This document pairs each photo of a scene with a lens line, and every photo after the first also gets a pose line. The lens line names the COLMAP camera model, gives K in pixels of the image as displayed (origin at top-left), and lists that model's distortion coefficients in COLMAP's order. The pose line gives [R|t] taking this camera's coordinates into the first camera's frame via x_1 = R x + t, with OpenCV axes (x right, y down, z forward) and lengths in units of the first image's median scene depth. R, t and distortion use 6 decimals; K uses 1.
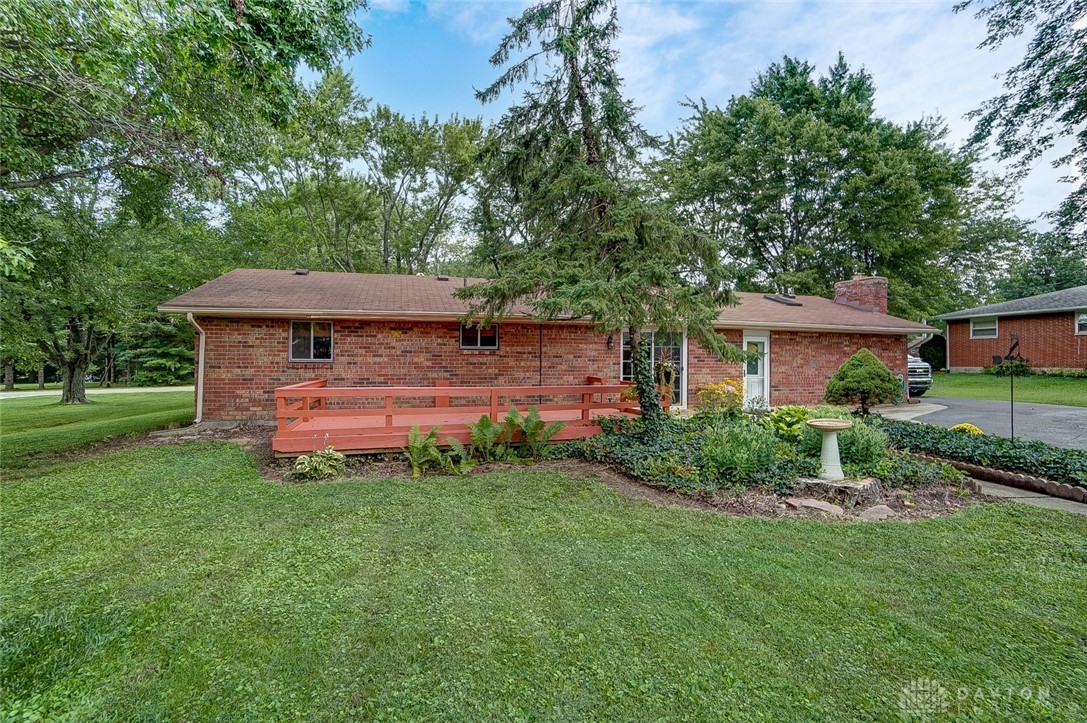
lens RADIAL K [[489.3, 0, 539.9], [0, 489.3, 360.3], [0, 0, 1]] dist [-0.040343, 0.002947]
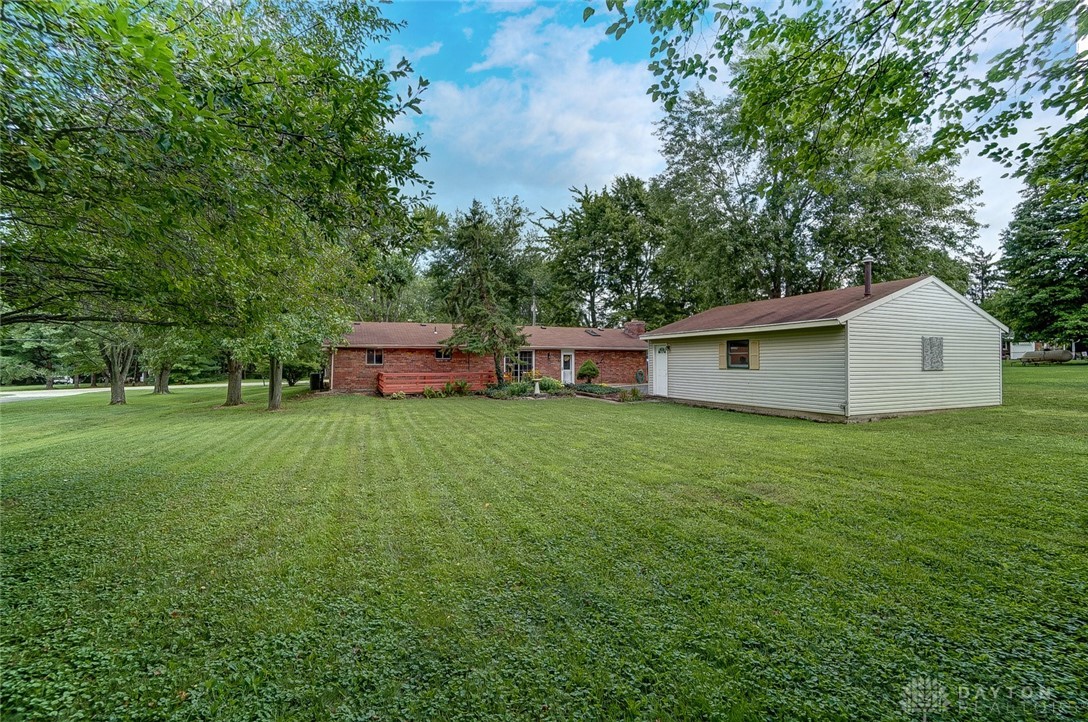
lens RADIAL K [[489.7, 0, 550.7], [0, 489.7, 360.4], [0, 0, 1]] dist [-0.040343, 0.002947]
pose [[0.991154, -0.005063, 0.132623, 0.087137], [0.005350, 0.999984, -0.001811, -0.010696], [-0.132611, 0.002505, 0.991165, -1.524667]]
